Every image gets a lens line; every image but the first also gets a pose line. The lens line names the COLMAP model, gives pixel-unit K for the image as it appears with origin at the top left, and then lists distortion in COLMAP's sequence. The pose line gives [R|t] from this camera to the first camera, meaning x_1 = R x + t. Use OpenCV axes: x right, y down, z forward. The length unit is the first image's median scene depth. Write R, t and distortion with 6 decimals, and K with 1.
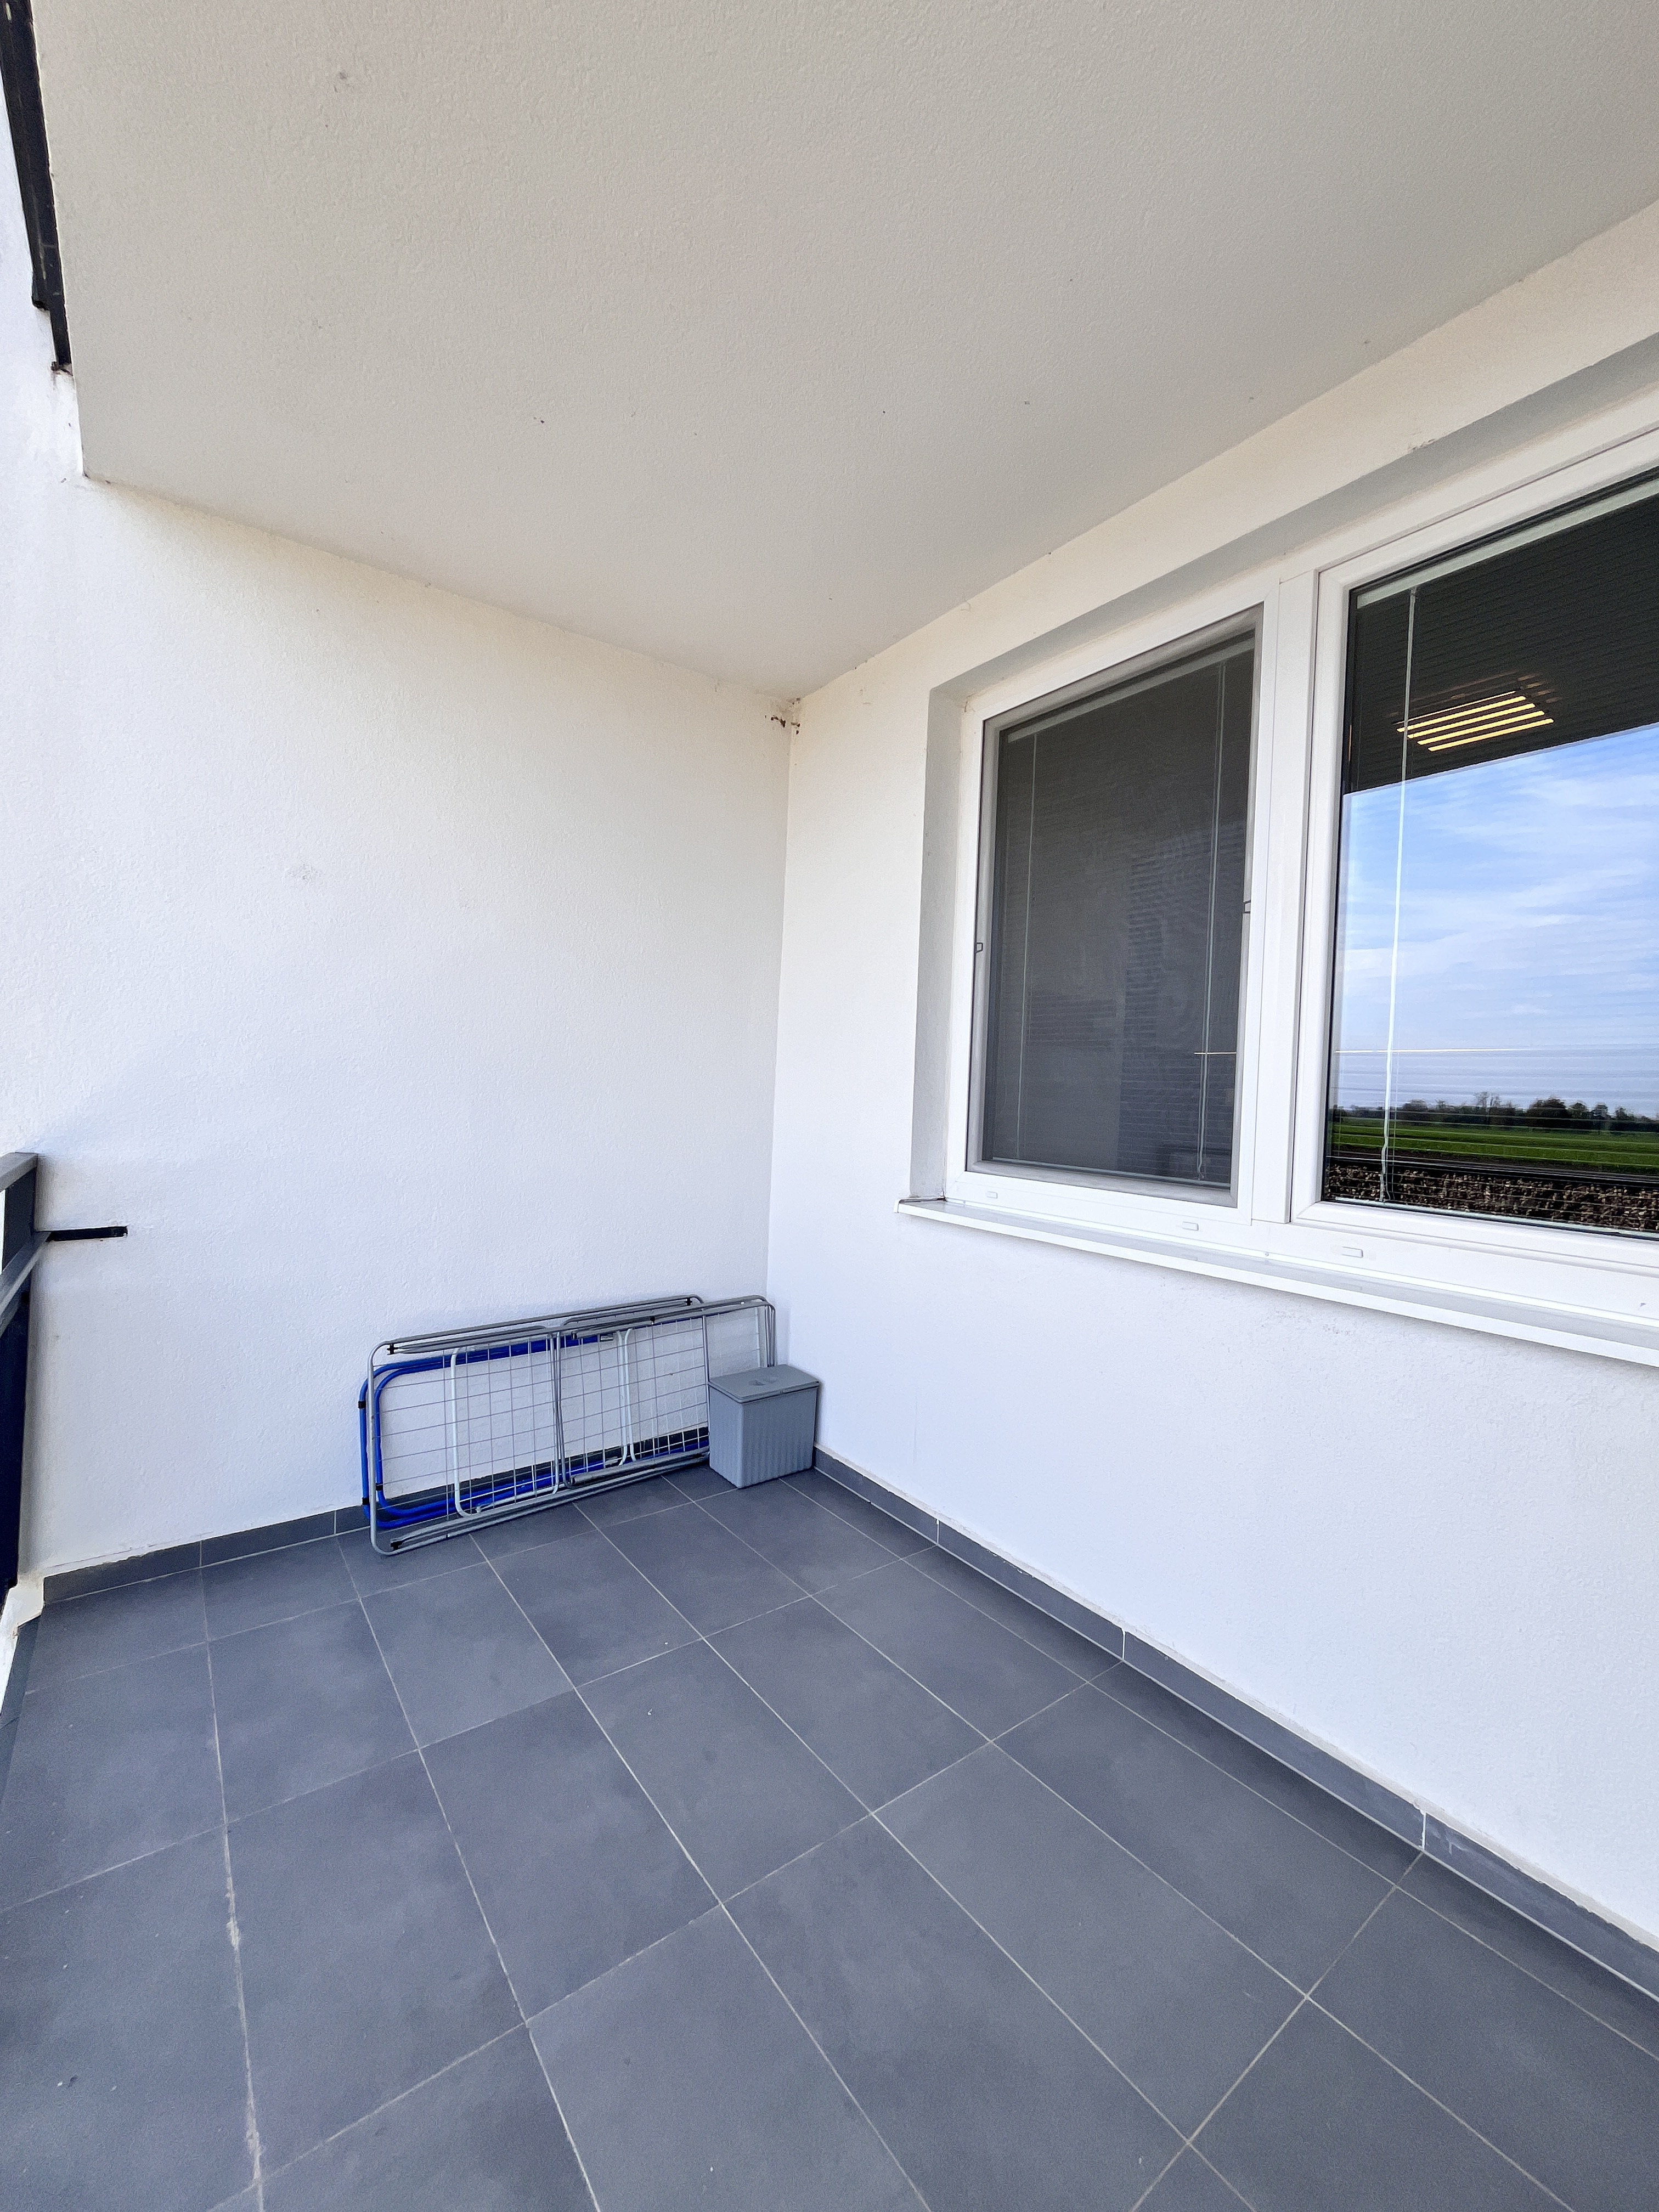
lens RADIAL K [[895.1, 0, 828.9], [0, 895.1, 1108.0], [0, 0, 1]] dist [-0.002755, -0.000347]
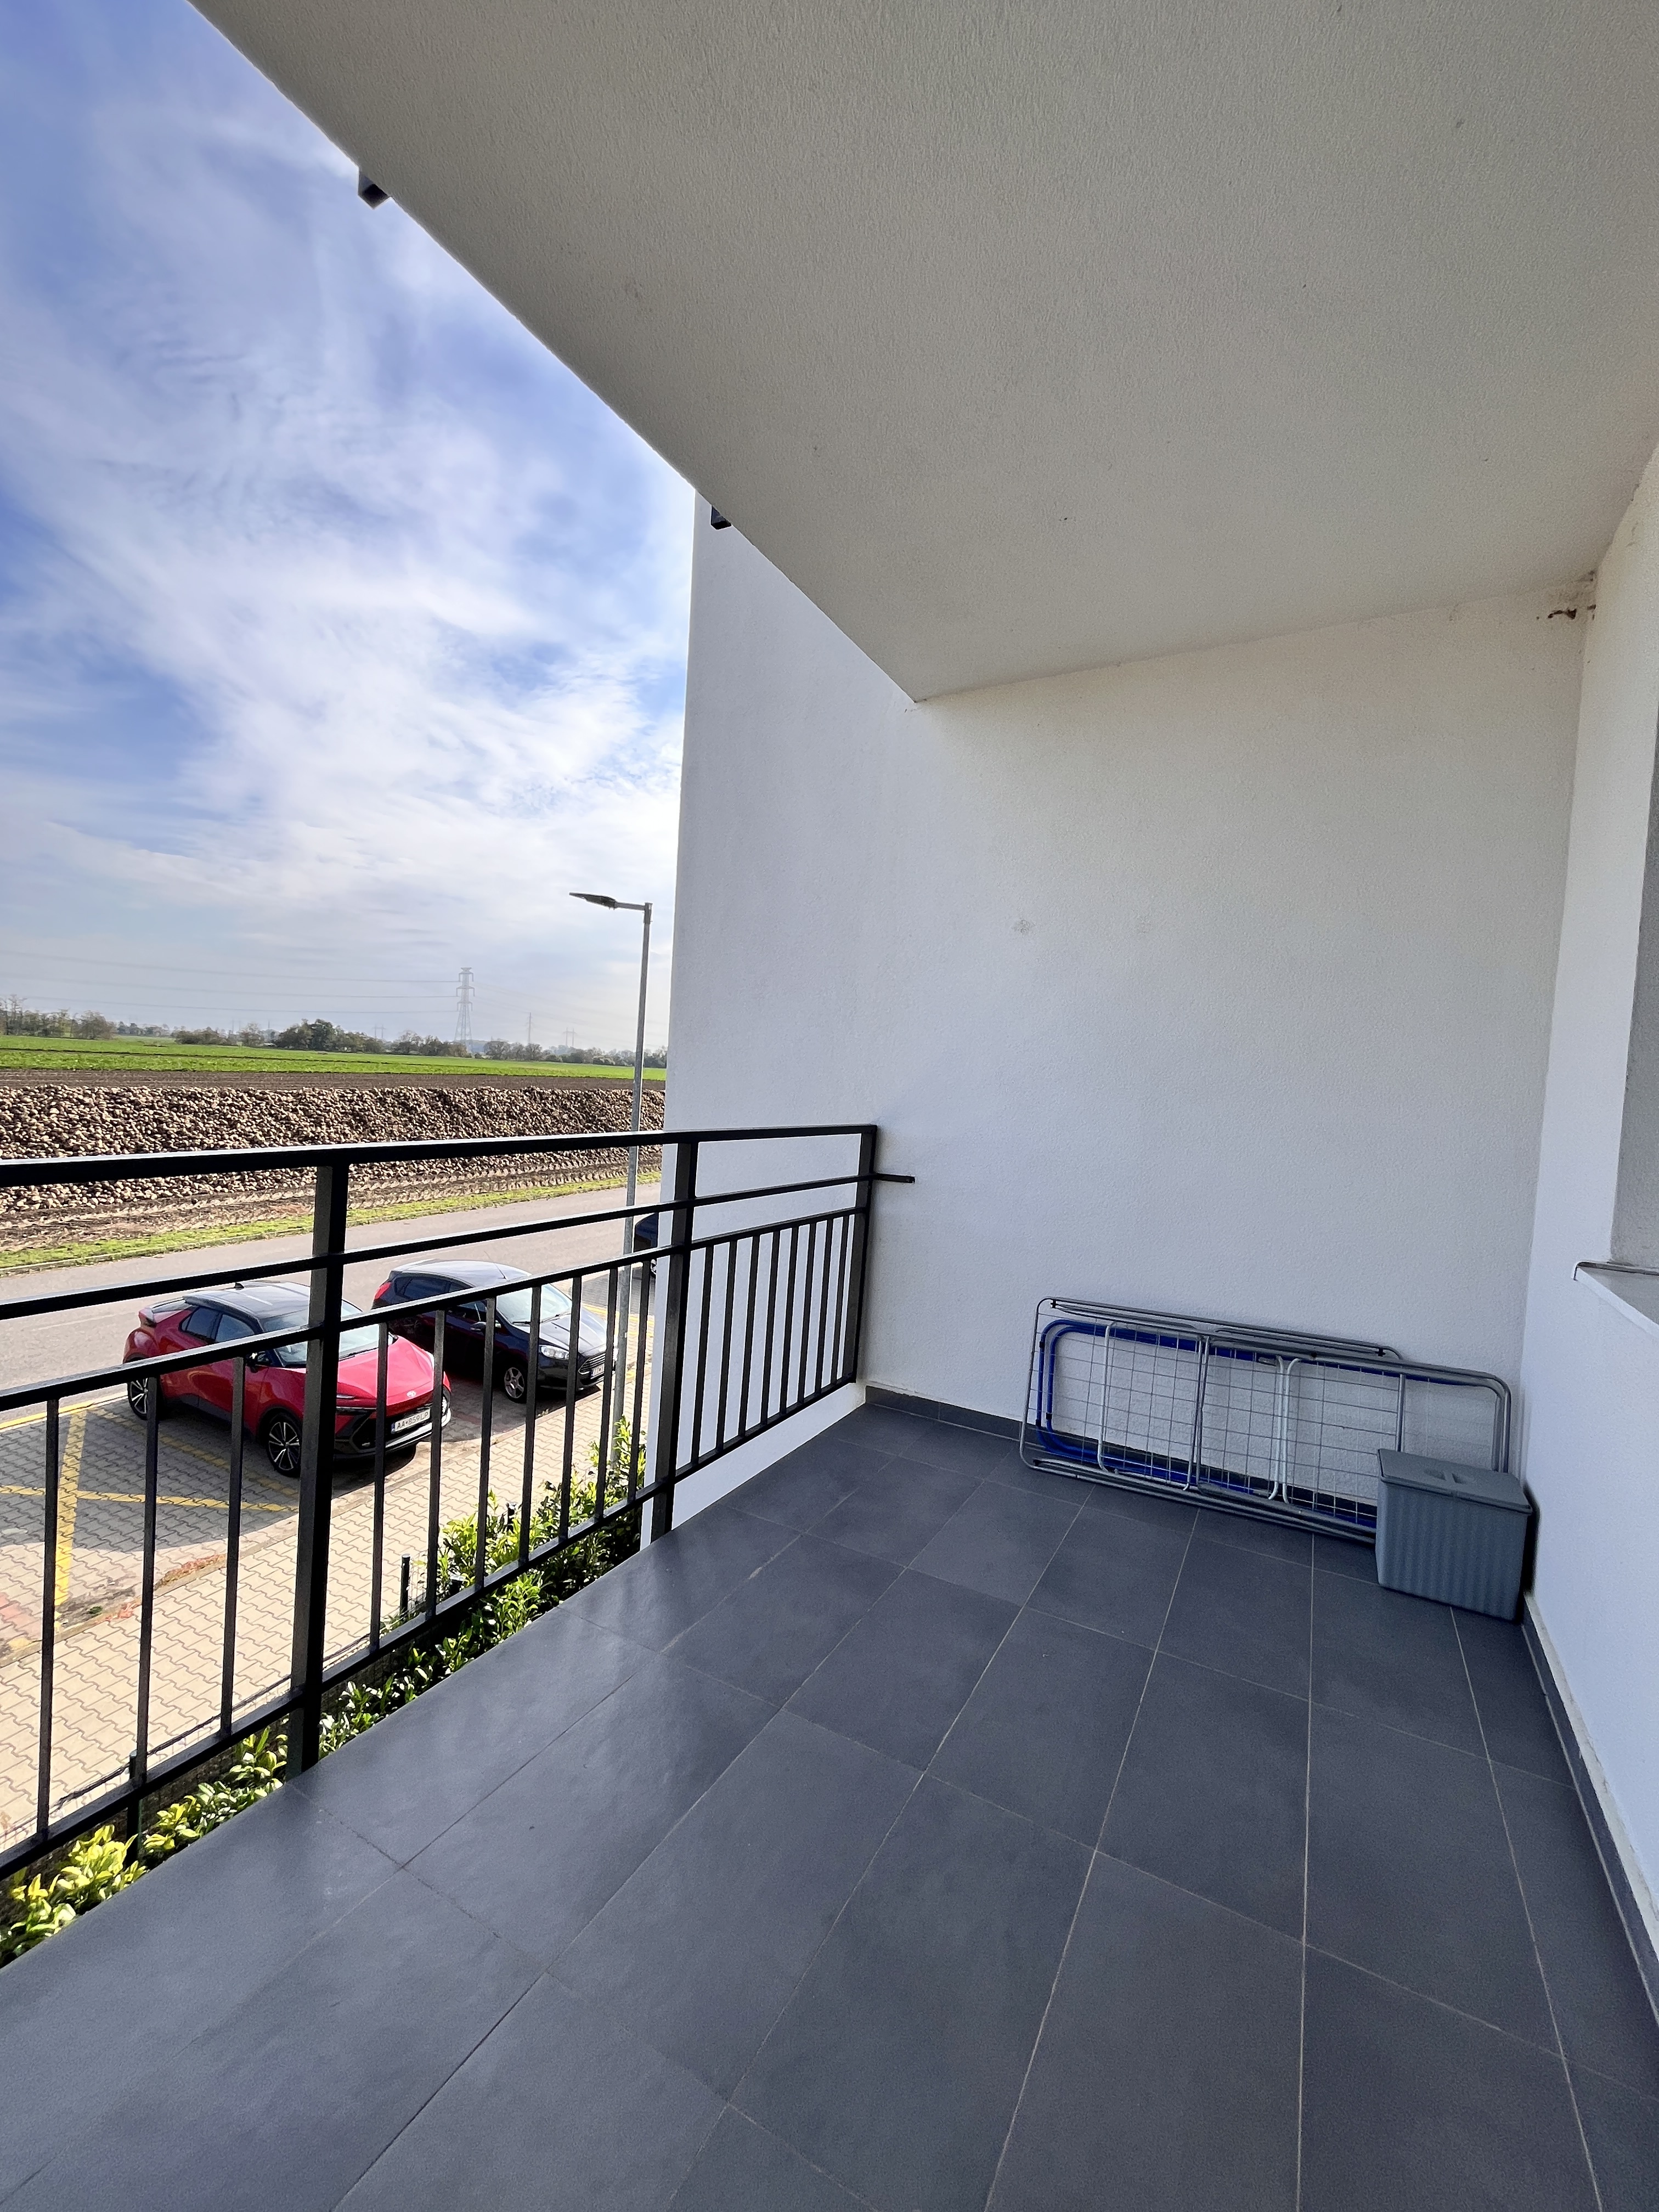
lens RADIAL K [[895.1, 0, 833.0], [0, 895.1, 1109.5], [0, 0, 1]] dist [-0.002755, -0.000347]
pose [[0.413010, 0.026994, -0.910326, 0.444110], [-0.061900, 0.998081, 0.001512, 0.019343], [0.908621, 0.055724, 0.413888, 0.187146]]
